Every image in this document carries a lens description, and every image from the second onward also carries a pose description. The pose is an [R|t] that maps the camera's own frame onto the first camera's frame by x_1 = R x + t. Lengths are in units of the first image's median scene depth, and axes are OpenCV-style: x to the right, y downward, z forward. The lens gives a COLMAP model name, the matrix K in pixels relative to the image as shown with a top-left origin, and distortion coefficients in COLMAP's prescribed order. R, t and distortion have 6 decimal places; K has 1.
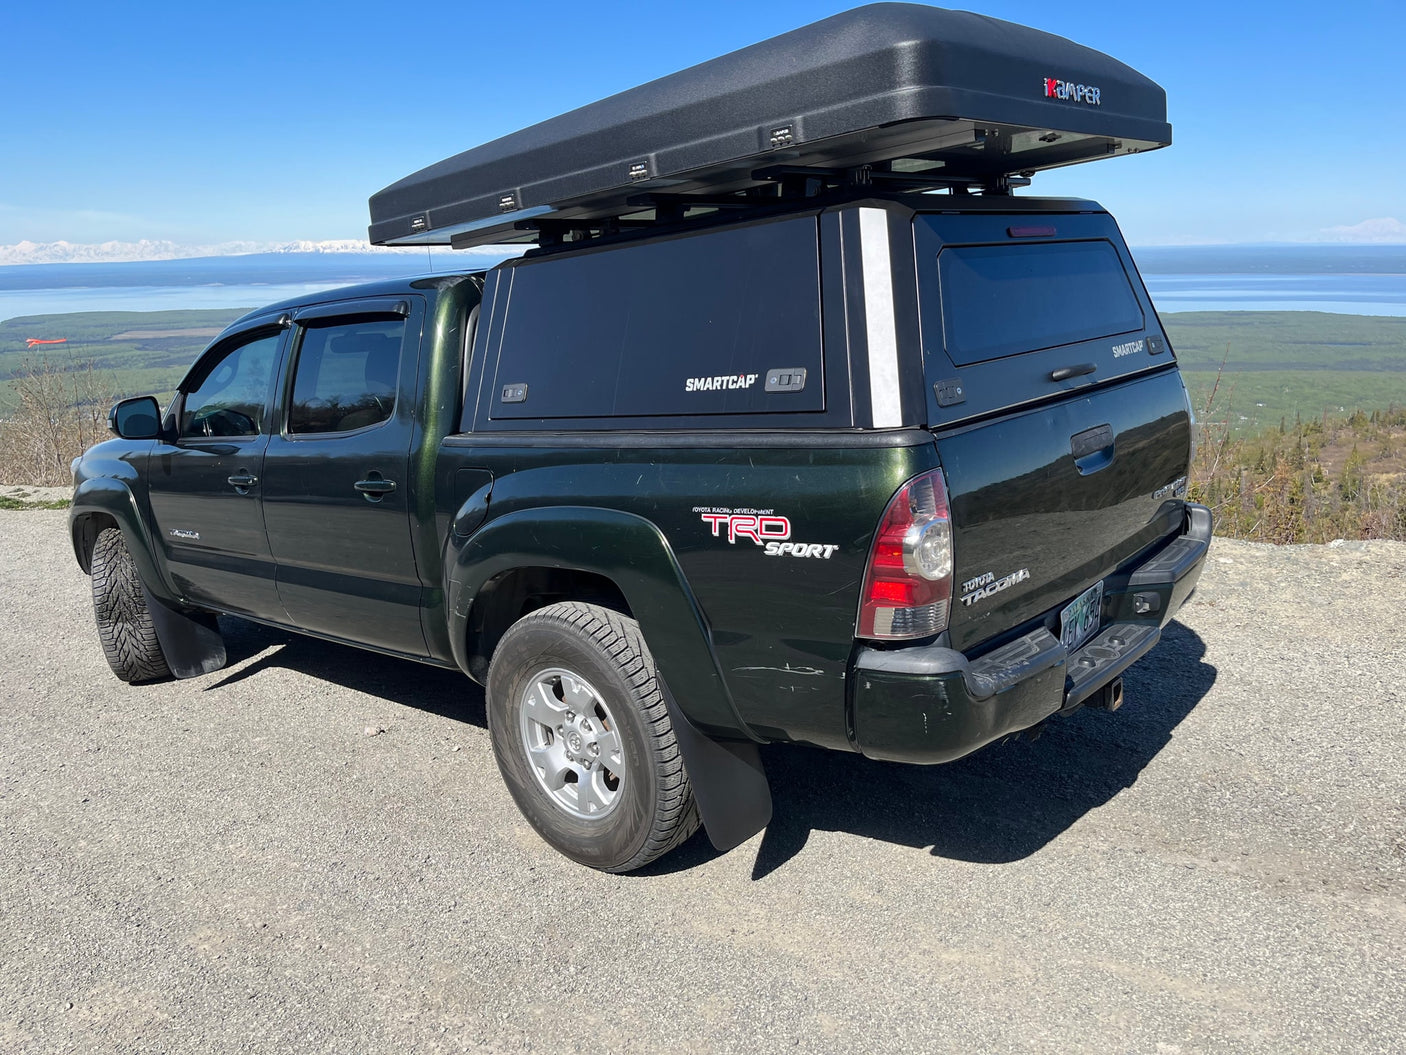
lens RADIAL K [[1103.9, 0, 703.0], [0, 1103.9, 527.5], [0, 0, 1]] dist [0.099999, -0.144390]
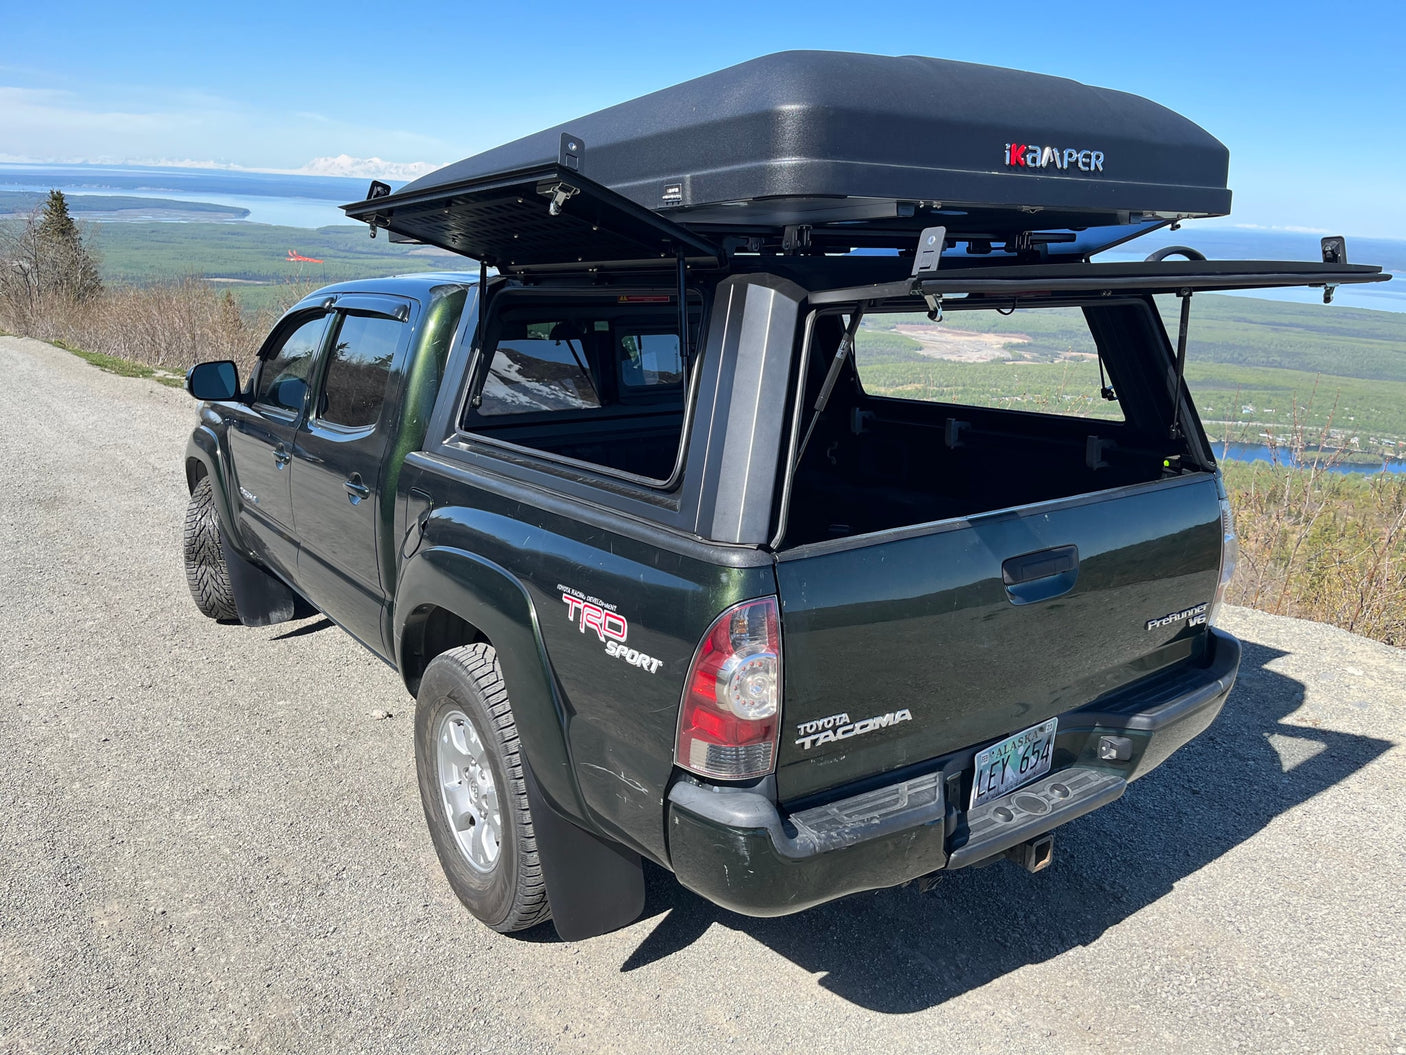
lens RADIAL K [[1103.9, 0, 703.0], [0, 1103.9, 527.5], [0, 0, 1]] dist [0.099999, -0.144390]
pose [[0.969639, 0.132883, -0.205288, 0.296266], [-0.123943, 0.990715, 0.055872, -0.133718], [0.210806, -0.028732, 0.977106, 0.120001]]
